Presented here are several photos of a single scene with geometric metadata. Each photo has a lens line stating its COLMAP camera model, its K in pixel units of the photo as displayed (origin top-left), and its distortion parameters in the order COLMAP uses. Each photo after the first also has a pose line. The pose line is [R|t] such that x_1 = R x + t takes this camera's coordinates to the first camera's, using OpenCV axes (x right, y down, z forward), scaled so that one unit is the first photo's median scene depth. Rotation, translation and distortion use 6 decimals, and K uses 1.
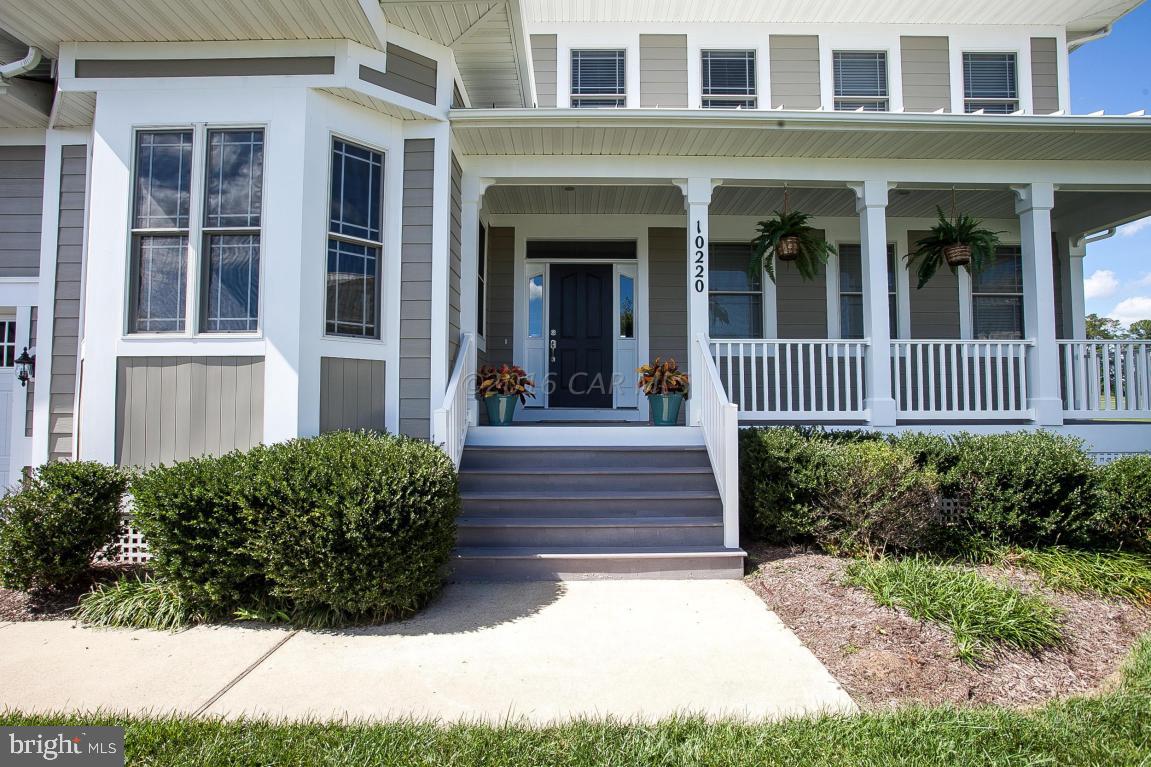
lens RADIAL K [[581.6, 0, 576.6], [0, 581.6, 381.0], [0, 0, 1]] dist [-0.074081, 0.031245]
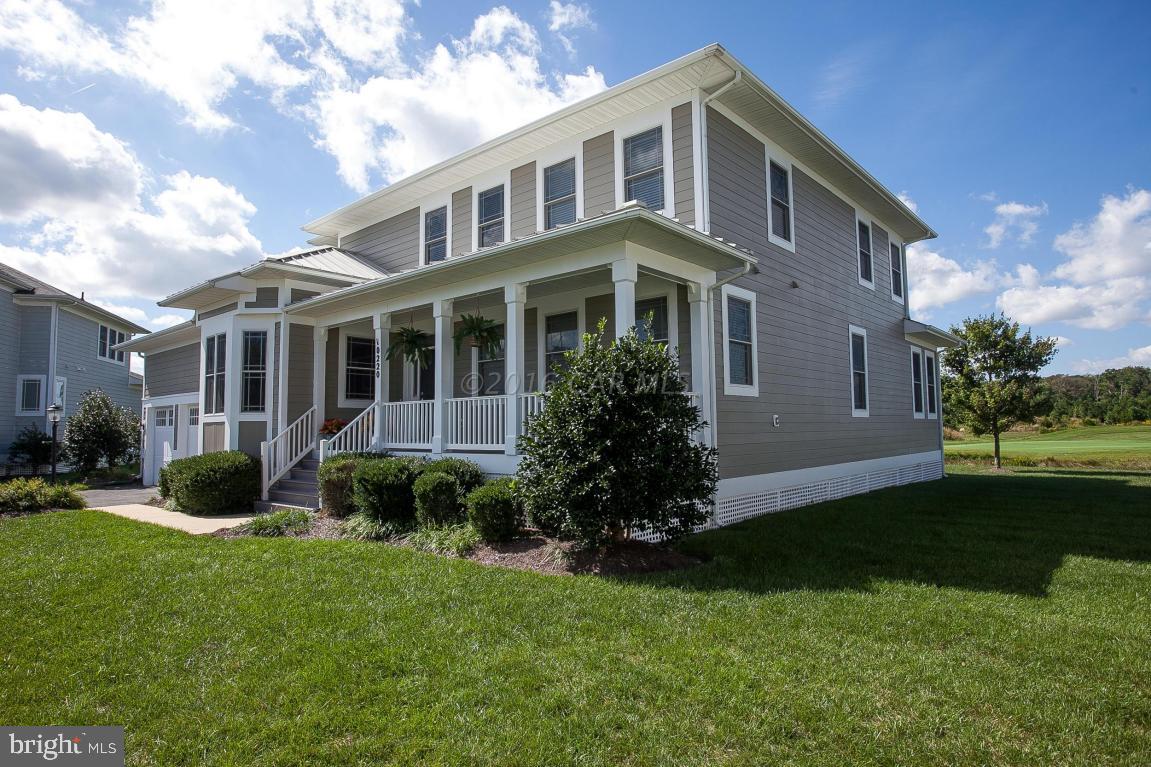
lens RADIAL K [[663.8, 0, 575.5], [0, 663.8, 383.5], [0, 0, 1]] dist [-0.028573, 0.000824]
pose [[0.744881, -0.056558, -0.664796, 2.142751], [0.037699, 0.998377, -0.042698, -0.023714], [0.666132, 0.006743, 0.745804, -0.146897]]
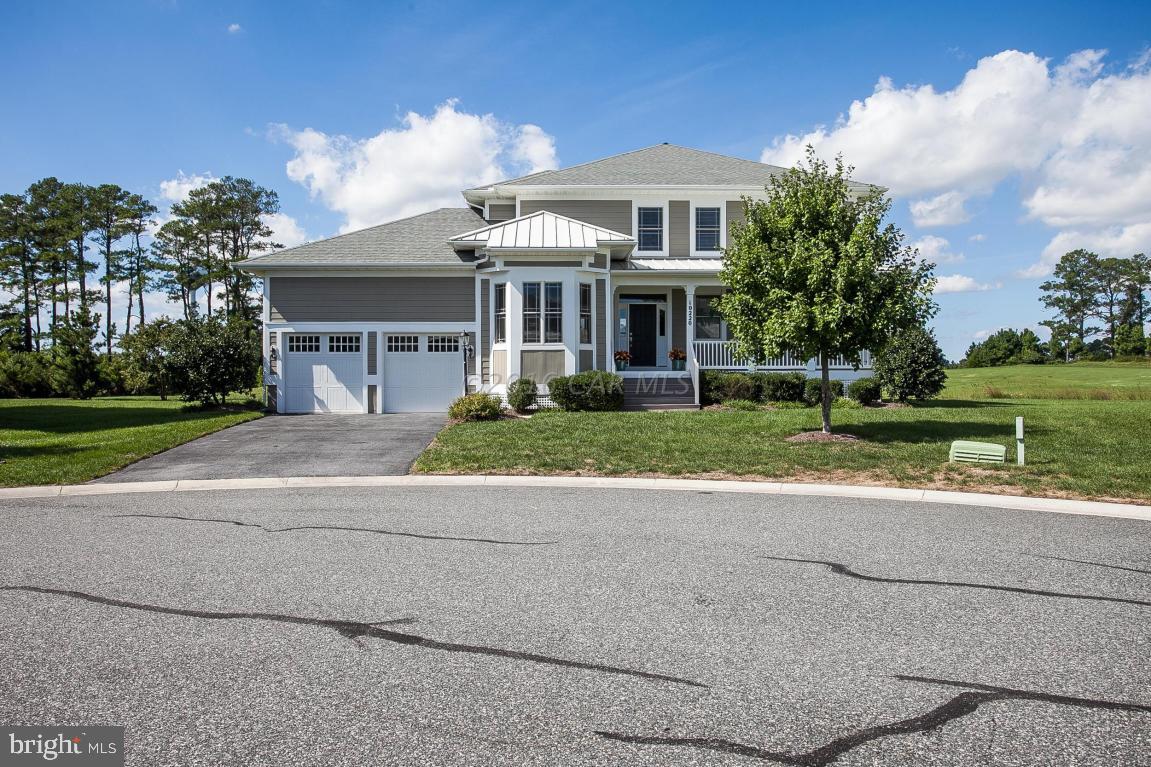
lens RADIAL K [[815.3, 0, 582.2], [0, 815.3, 391.5], [0, 0, 1]] dist [-0.022523, -0.001122]
pose [[0.999554, -0.004093, 0.029586, -0.471954], [0.002353, 0.998277, 0.058629, -0.064857], [-0.029775, -0.058533, 0.997841, -3.223281]]
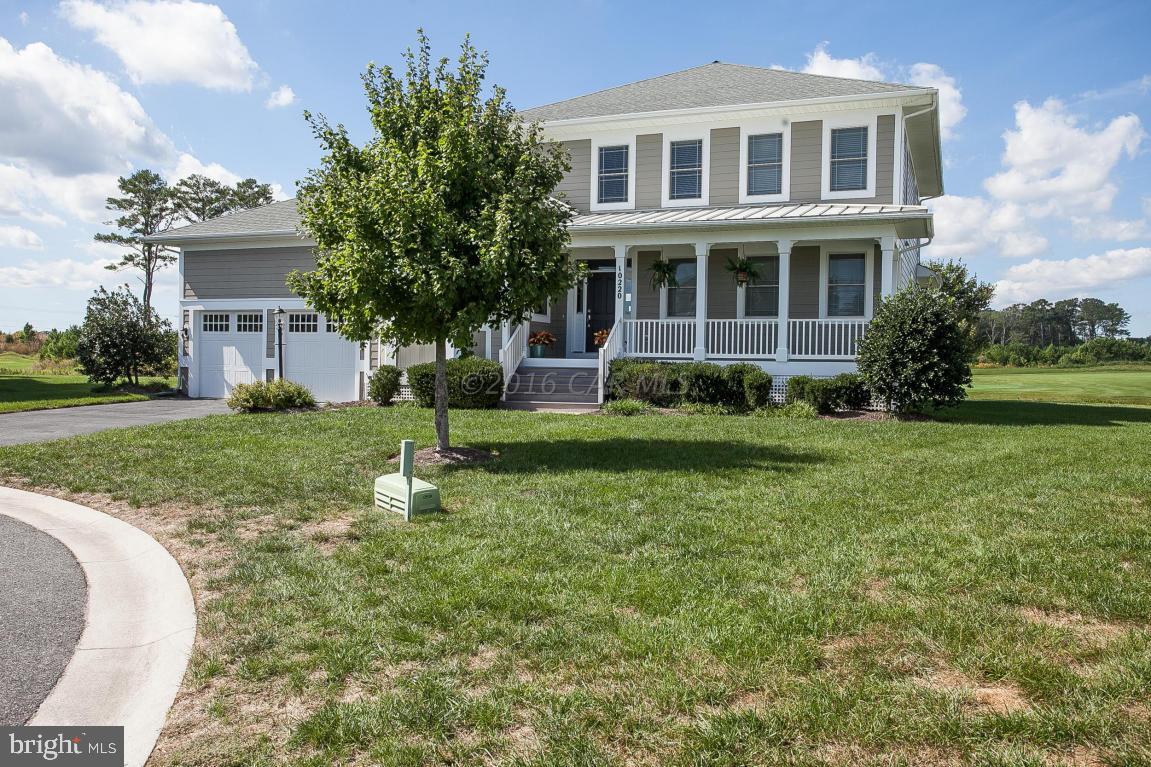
lens RADIAL K [[920.4, 0, 575.5], [0, 920.4, 383.5], [0, 0, 1]] dist [-0.007040, -0.001309]
pose [[0.928009, 0.022791, -0.371859, 1.417969], [0.000129, 0.998107, 0.061497, -0.048595], [0.372557, -0.057118, 0.926250, -2.408486]]
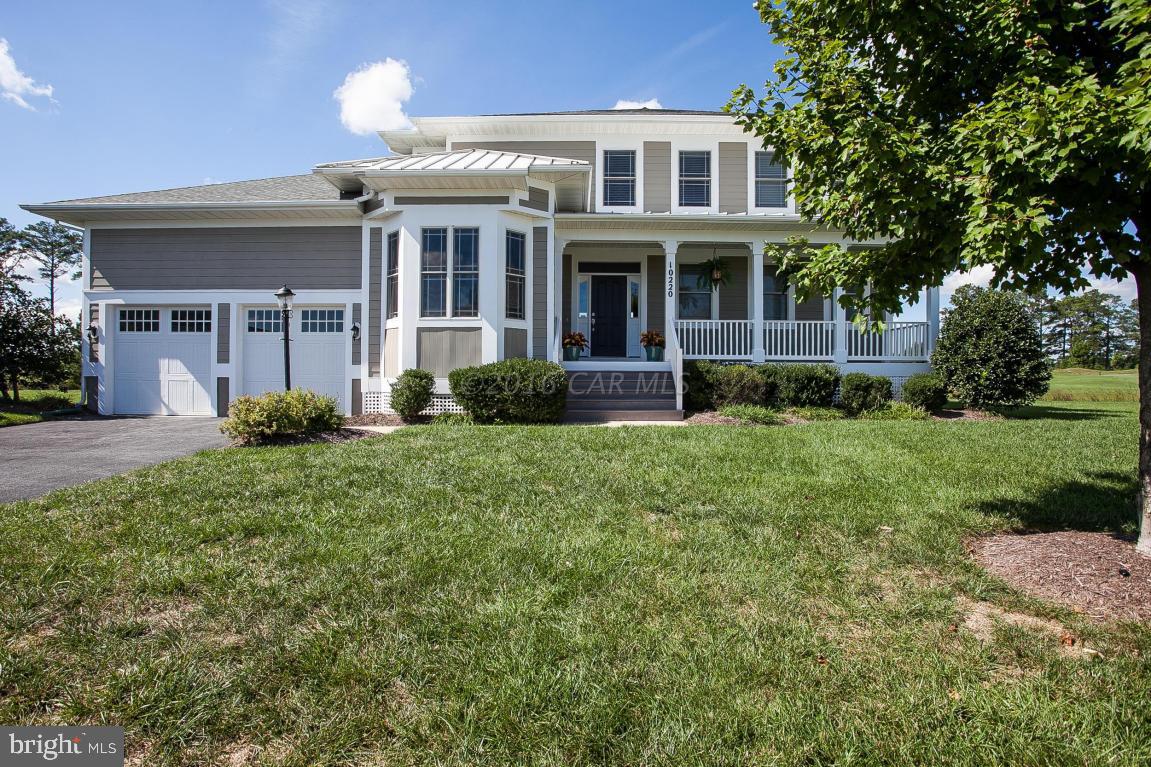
lens RADIAL K [[581.6, 0, 576.6], [0, 581.6, 381.0], [0, 0, 1]] dist [-0.074081, 0.031245]
pose [[0.999963, 0.005032, -0.006947, -0.110718], [-0.004693, 0.998840, 0.047914, 0.049510], [0.007180, -0.047880, 0.998827, -1.120668]]
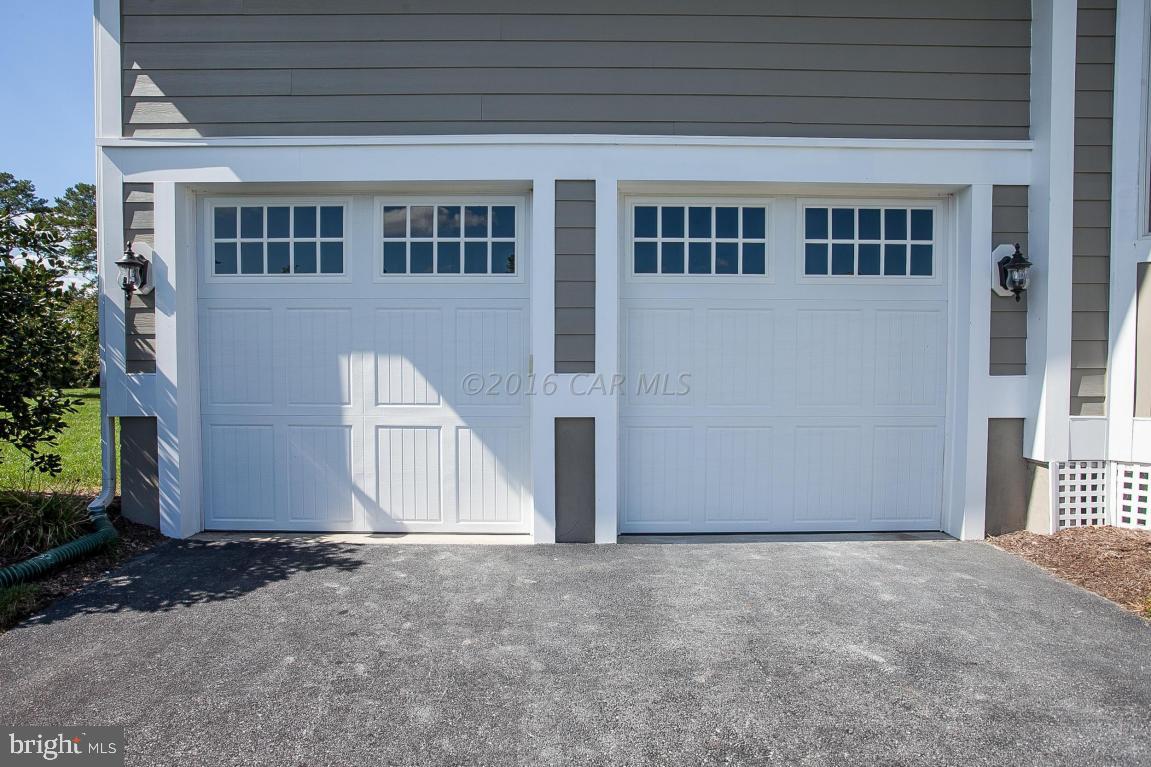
lens RADIAL K [[663.8, 0, 575.5], [0, 663.8, 383.5], [0, 0, 1]] dist [-0.028573, 0.000824]
pose [[0.999990, -0.003440, 0.002884, -1.417511], [0.003200, 0.996823, 0.079590, 0.042419], [-0.003149, -0.079580, 0.996823, 0.186385]]
